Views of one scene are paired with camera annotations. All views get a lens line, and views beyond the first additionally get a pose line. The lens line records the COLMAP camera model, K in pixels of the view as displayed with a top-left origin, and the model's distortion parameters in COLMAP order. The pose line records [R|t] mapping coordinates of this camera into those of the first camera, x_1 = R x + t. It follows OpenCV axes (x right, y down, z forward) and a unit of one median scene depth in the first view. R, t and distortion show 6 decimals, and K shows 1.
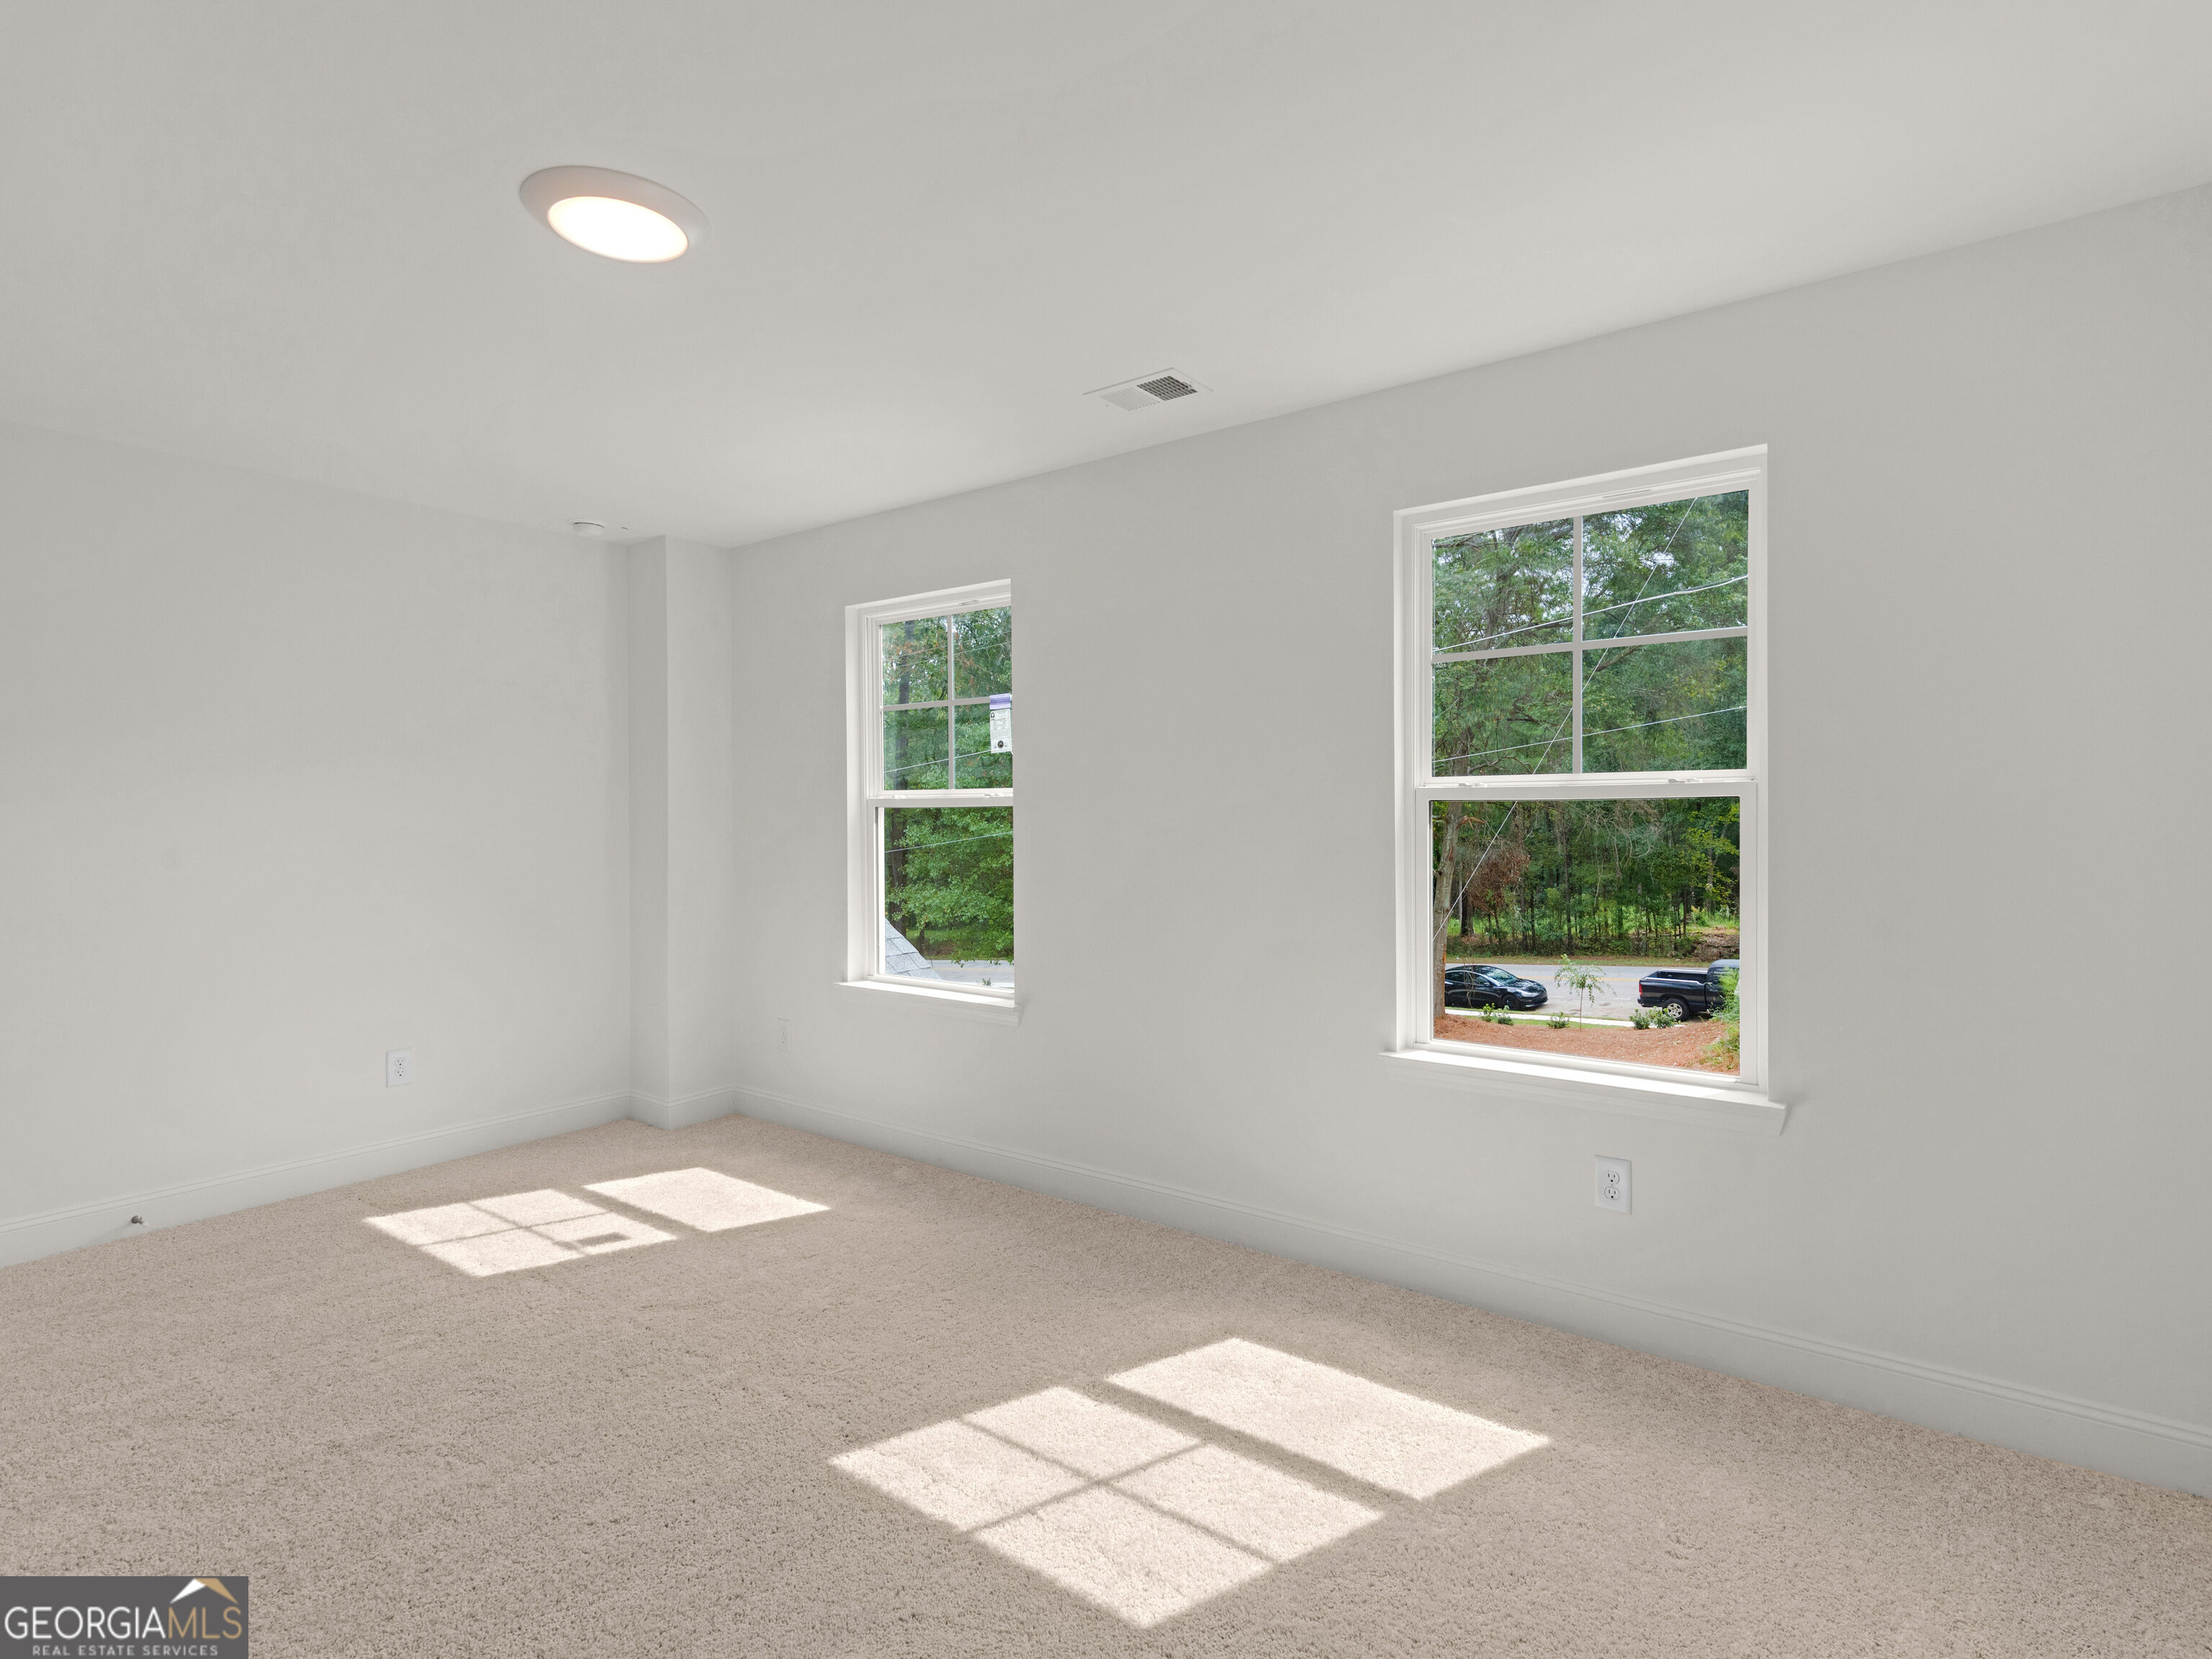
lens RADIAL K [[1102.2, 0, 1095.2], [0, 1102.2, 812.4], [0, 0, 1]] dist [0.001931, 0.000581]
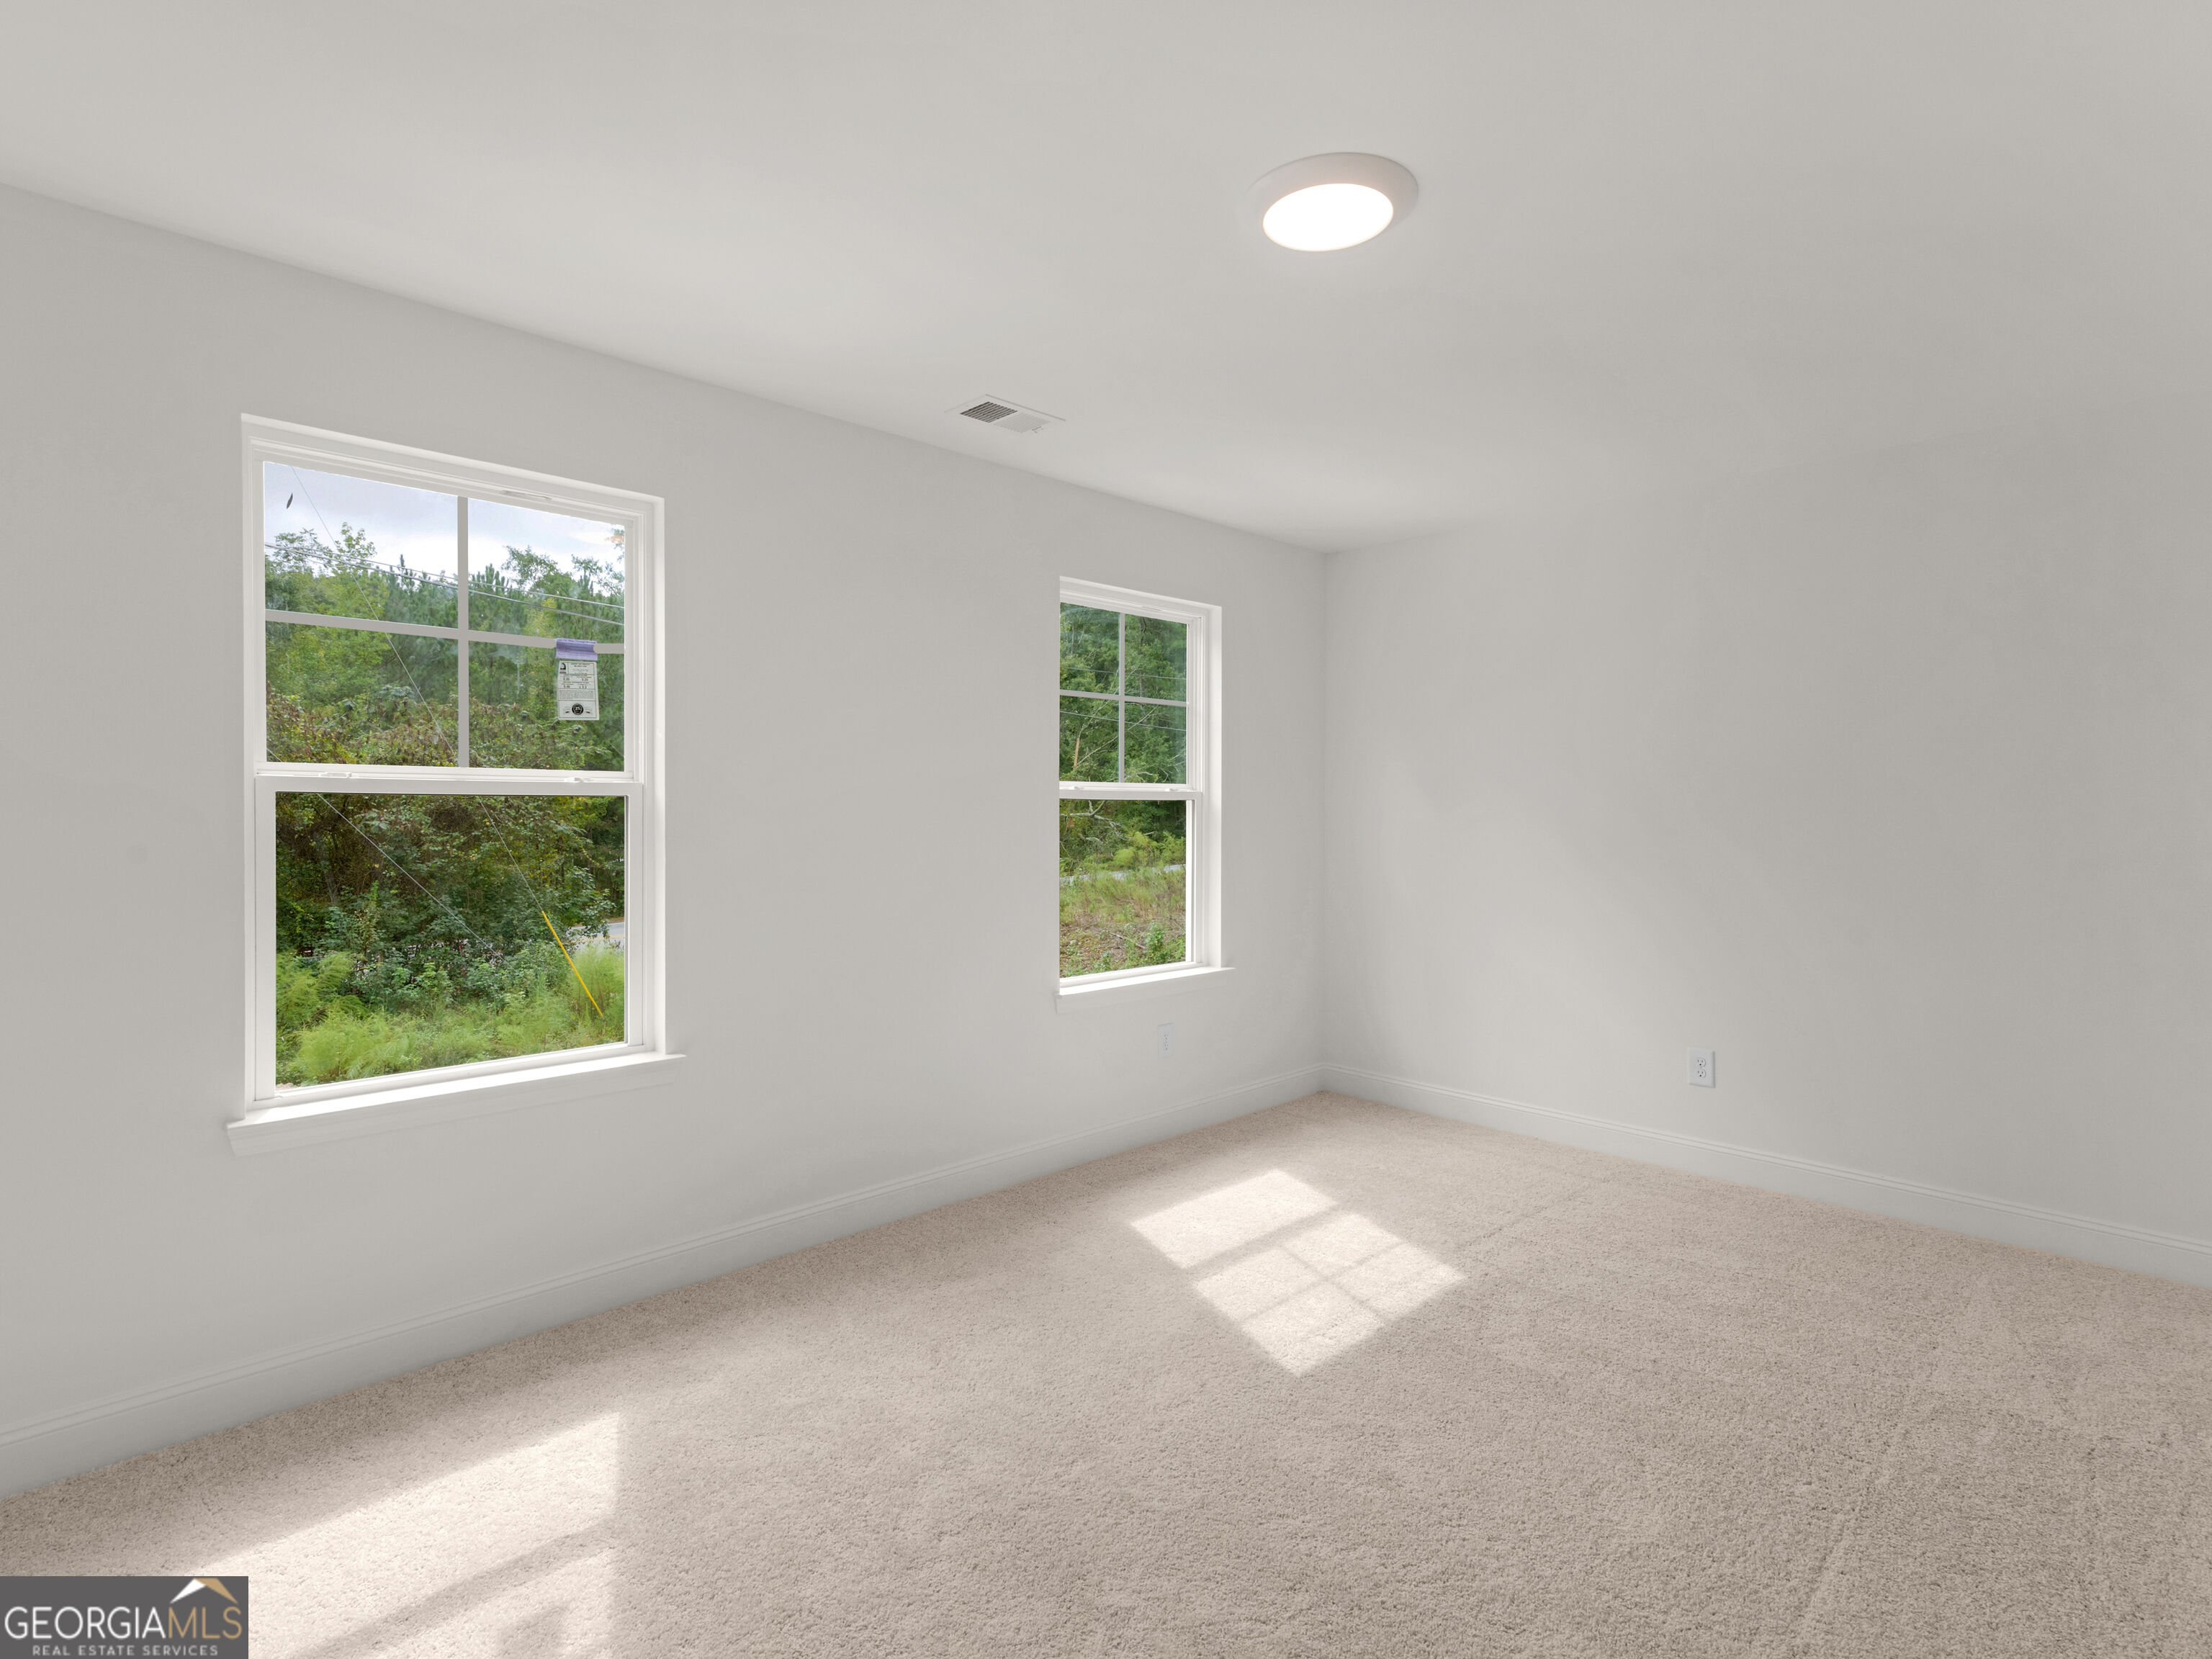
lens RADIAL K [[1102.2, 0, 1095.2], [0, 1102.2, 812.4], [0, 0, 1]] dist [0.001931, 0.000581]
pose [[0.159613, 0.002754, 0.987176, -1.000724], [-0.003674, 0.999991, -0.002196, 0.008189], [-0.987173, -0.003276, 0.159622, 0.741254]]
